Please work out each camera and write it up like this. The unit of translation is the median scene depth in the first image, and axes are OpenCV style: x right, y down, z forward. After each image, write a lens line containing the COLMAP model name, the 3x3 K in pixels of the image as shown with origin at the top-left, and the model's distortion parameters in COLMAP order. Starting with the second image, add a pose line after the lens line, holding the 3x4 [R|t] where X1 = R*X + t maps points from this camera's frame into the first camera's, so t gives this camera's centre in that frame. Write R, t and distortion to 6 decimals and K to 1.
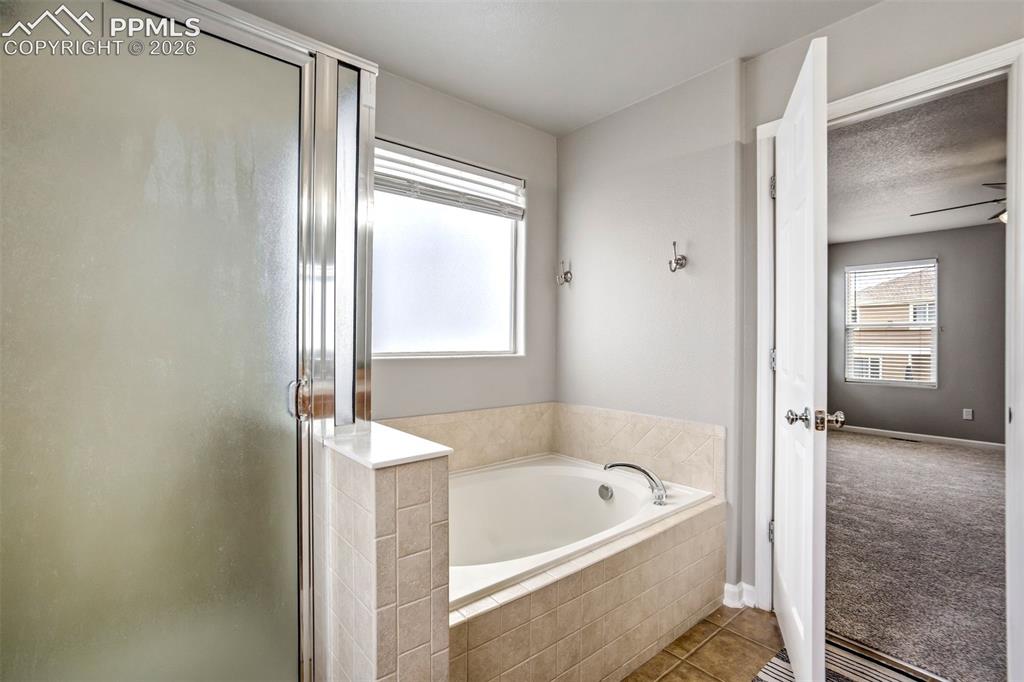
lens RADIAL K [[482.4, 0, 513.8], [0, 482.4, 337.5], [0, 0, 1]] dist [-0.045305, 0.025035]
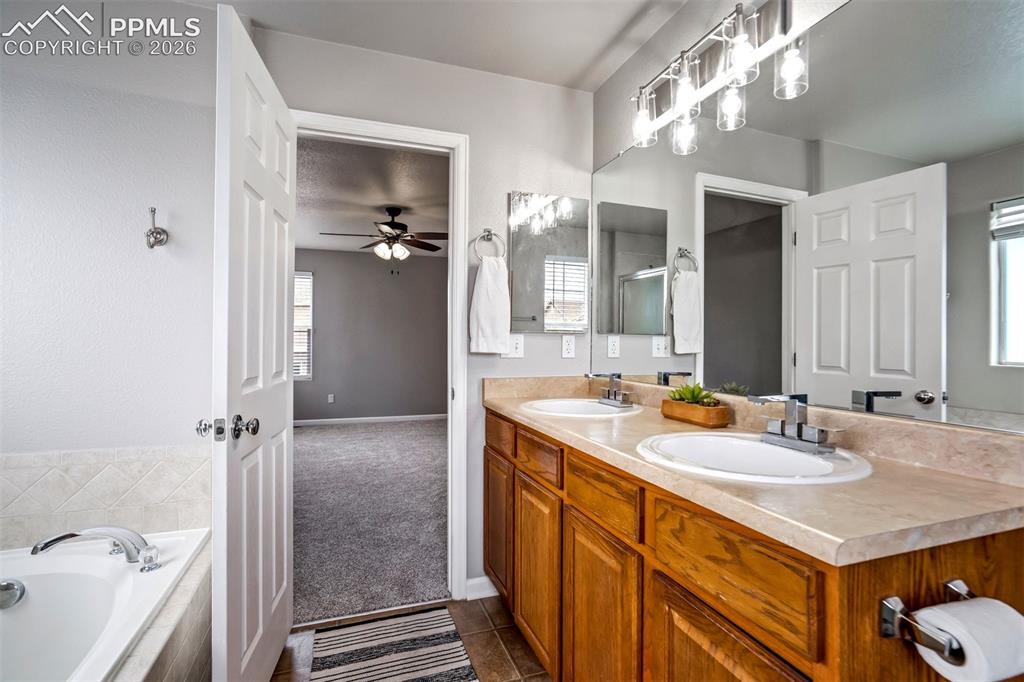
lens RADIAL K [[482.4, 0, 513.8], [0, 482.4, 337.5], [0, 0, 1]] dist [-0.045305, 0.025035]
pose [[0.340314, 0.005948, 0.940293, -0.161113], [-0.007911, 0.999963, -0.003463, -0.000499], [-0.940278, -0.006260, 0.340349, 0.224135]]
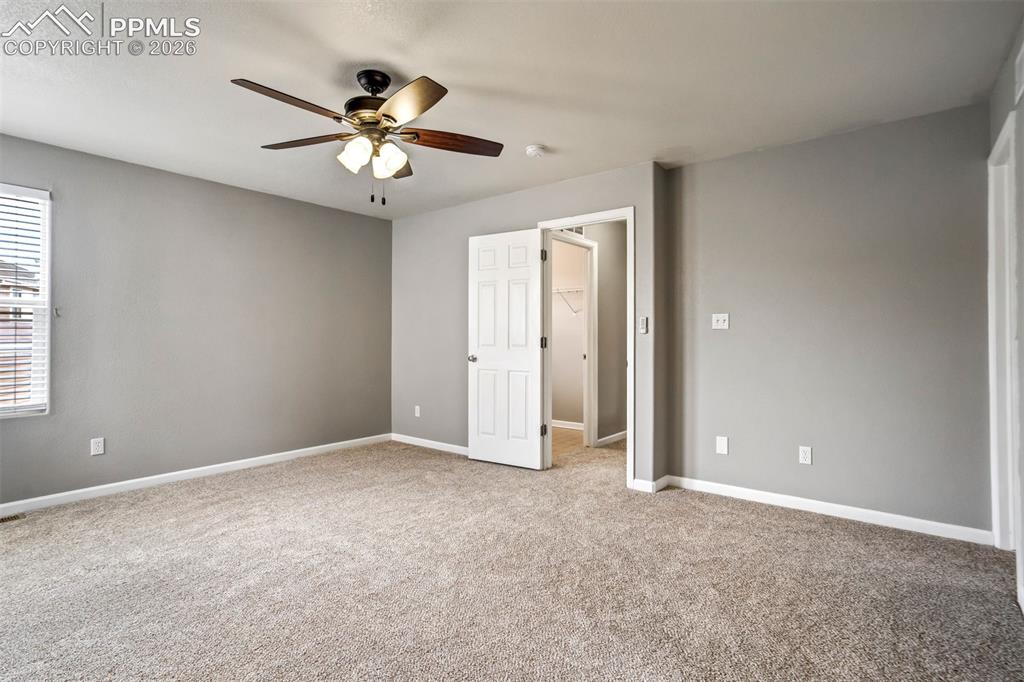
lens RADIAL K [[482.4, 0, 513.8], [0, 482.4, 337.5], [0, 0, 1]] dist [-0.045305, 0.025035]
pose [[-0.218529, 0.006777, 0.975807, 0.426511], [-0.009982, 0.999908, -0.009179, 0.028860], [-0.975779, -0.011746, -0.218441, 1.225064]]
